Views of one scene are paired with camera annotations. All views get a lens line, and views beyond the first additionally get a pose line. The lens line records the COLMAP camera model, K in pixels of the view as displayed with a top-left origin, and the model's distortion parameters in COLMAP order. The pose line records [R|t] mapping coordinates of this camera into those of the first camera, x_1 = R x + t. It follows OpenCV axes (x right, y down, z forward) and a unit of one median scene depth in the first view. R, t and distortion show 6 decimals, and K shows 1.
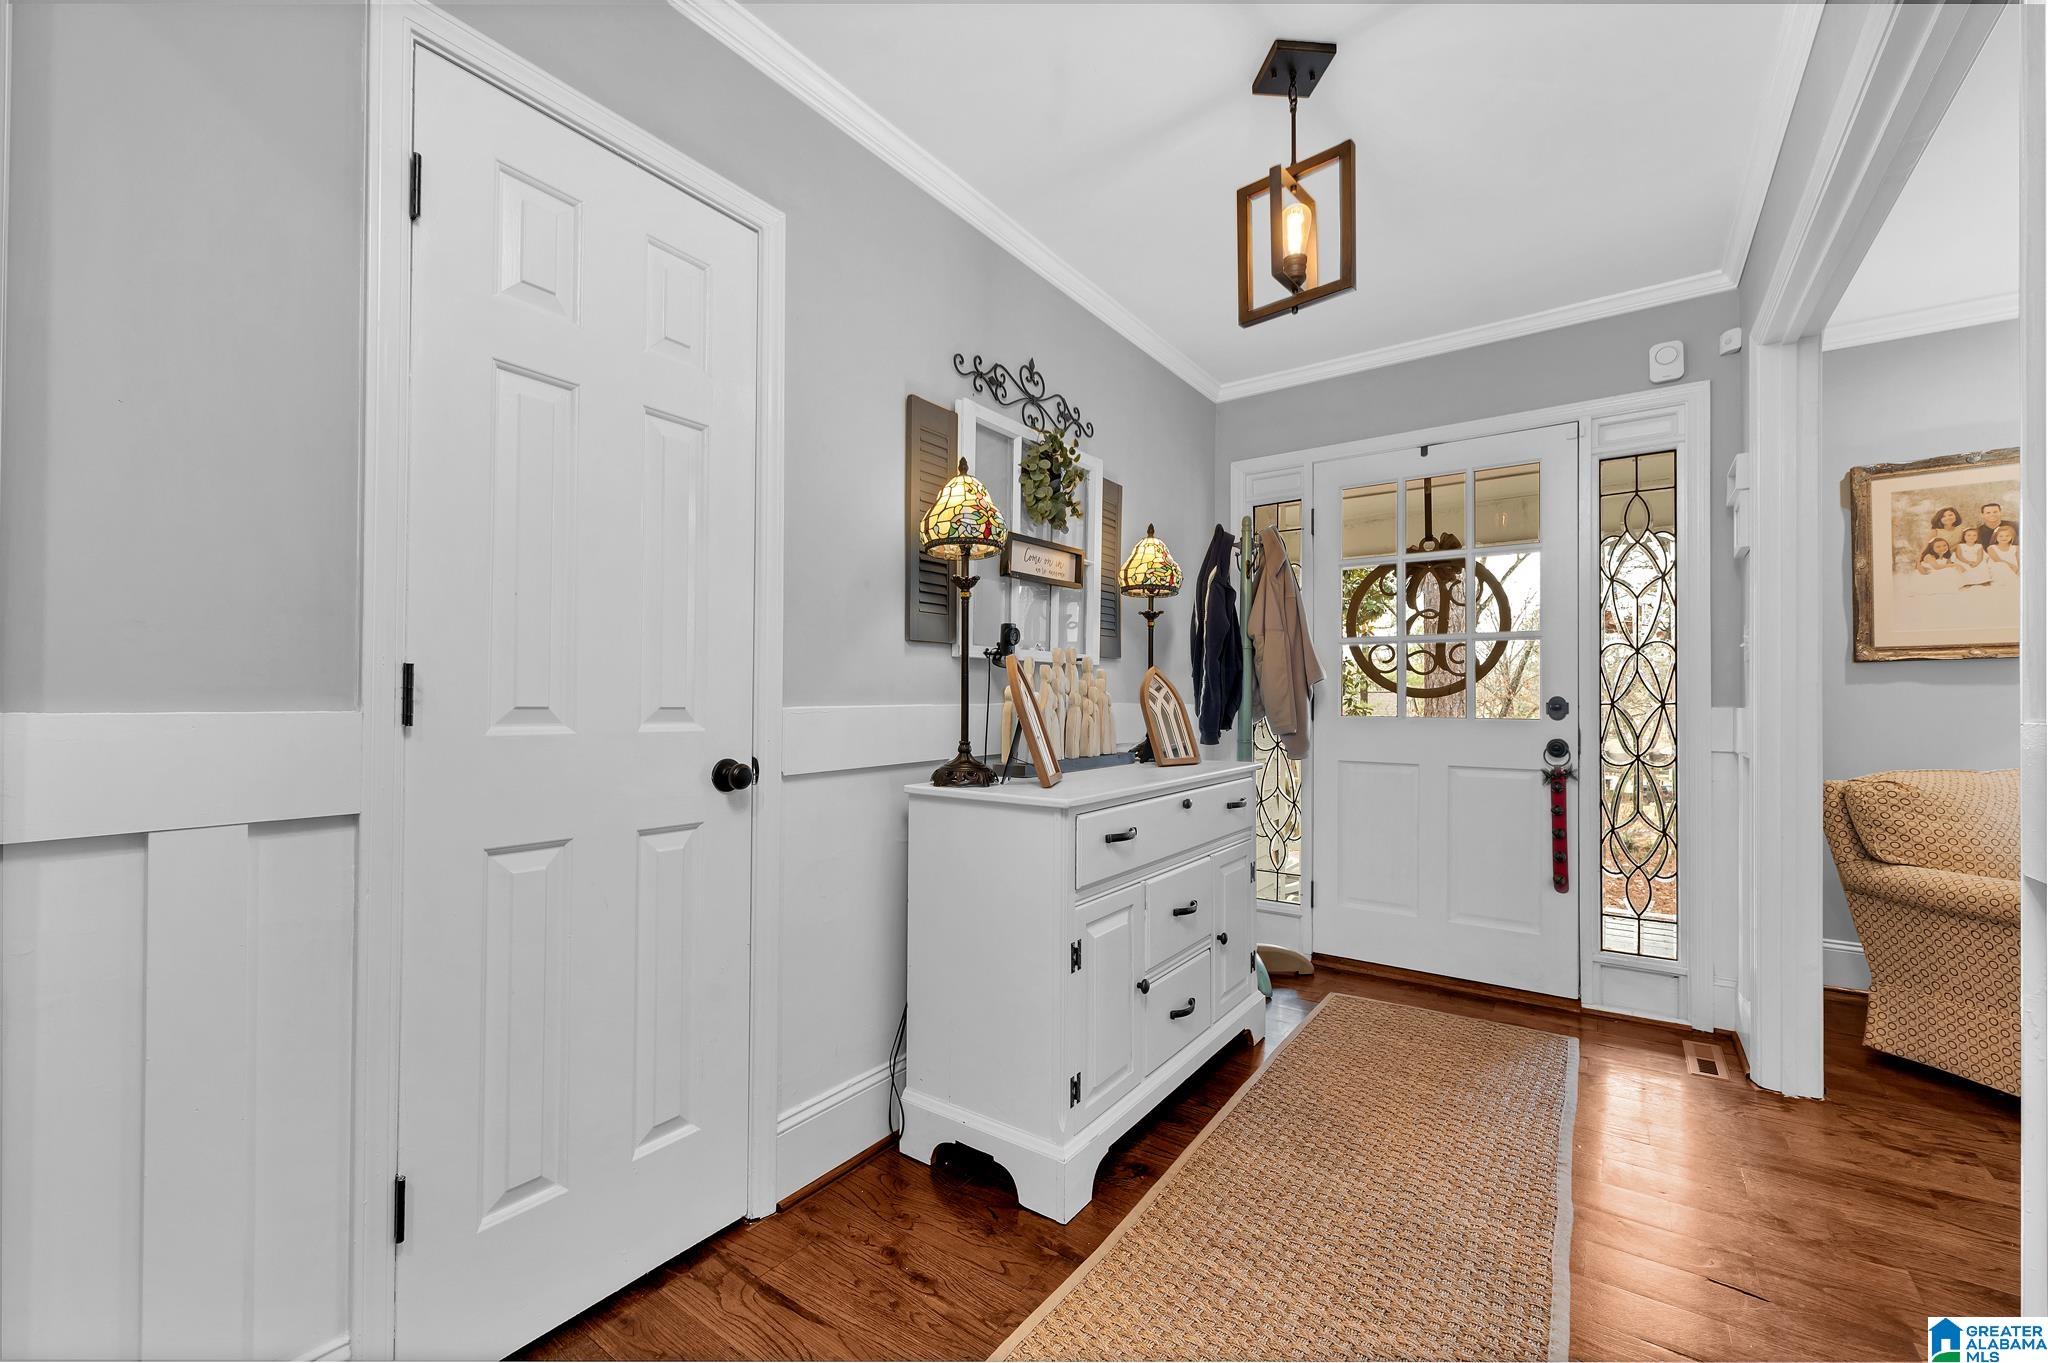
lens RADIAL K [[845.0, 0, 1033.2], [0, 845.0, 692.2], [0, 0, 1]] dist [0.002259, 0.000455]
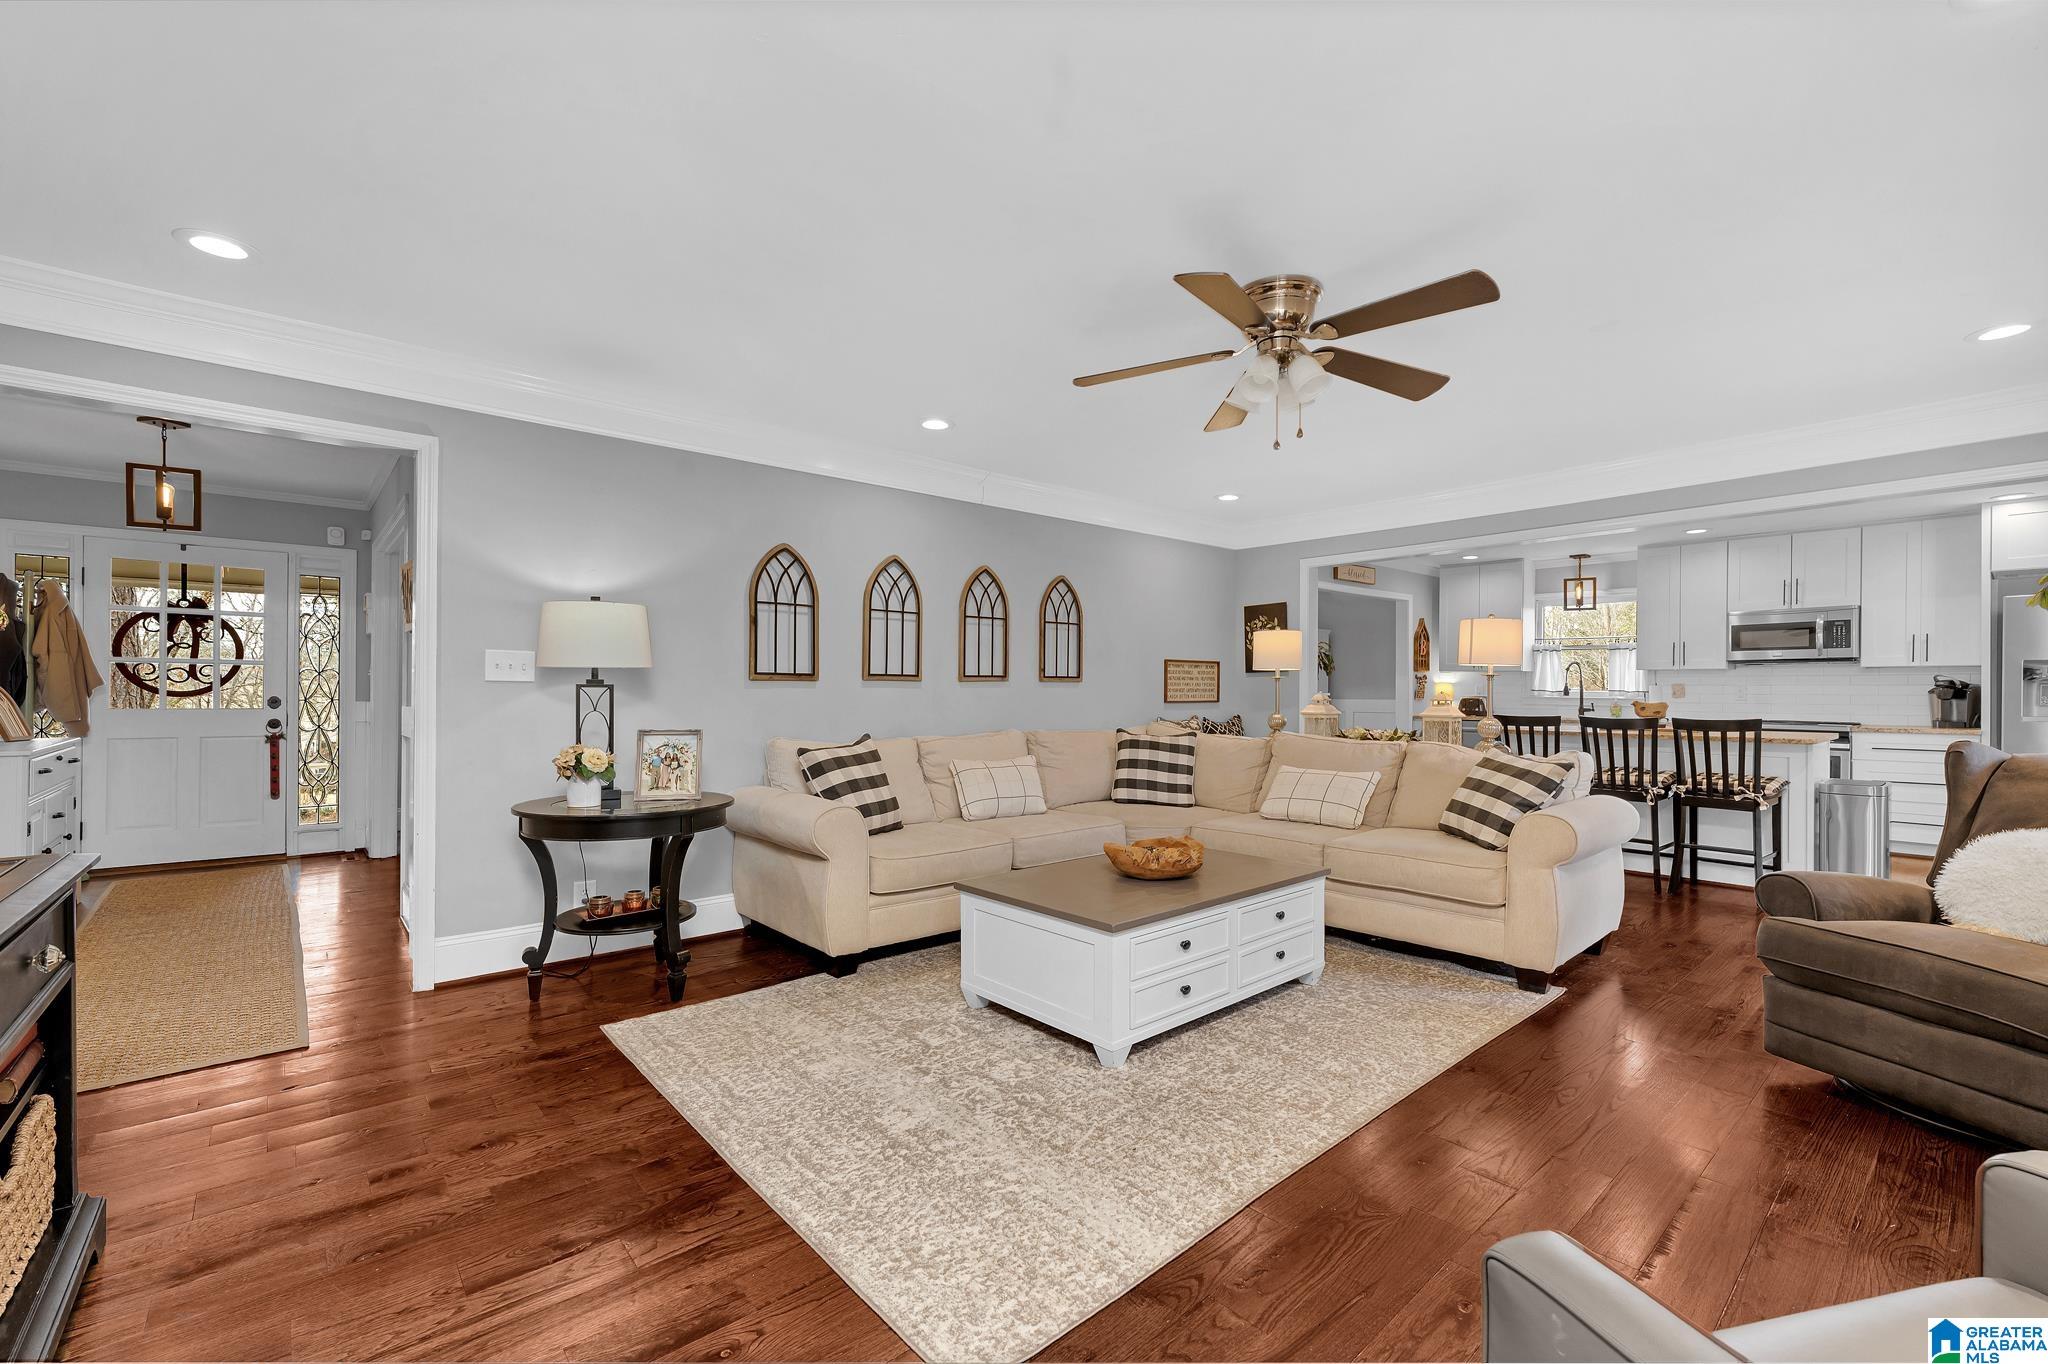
lens RADIAL K [[845.0, 0, 1033.2], [0, 845.0, 692.7], [0, 0, 1]] dist [0.002259, 0.000455]
pose [[0.235062, 0.000420, 0.971980, -0.760569], [-0.014824, 0.999885, 0.003153, -0.031701], [-0.971867, -0.015149, 0.235042, -1.013809]]
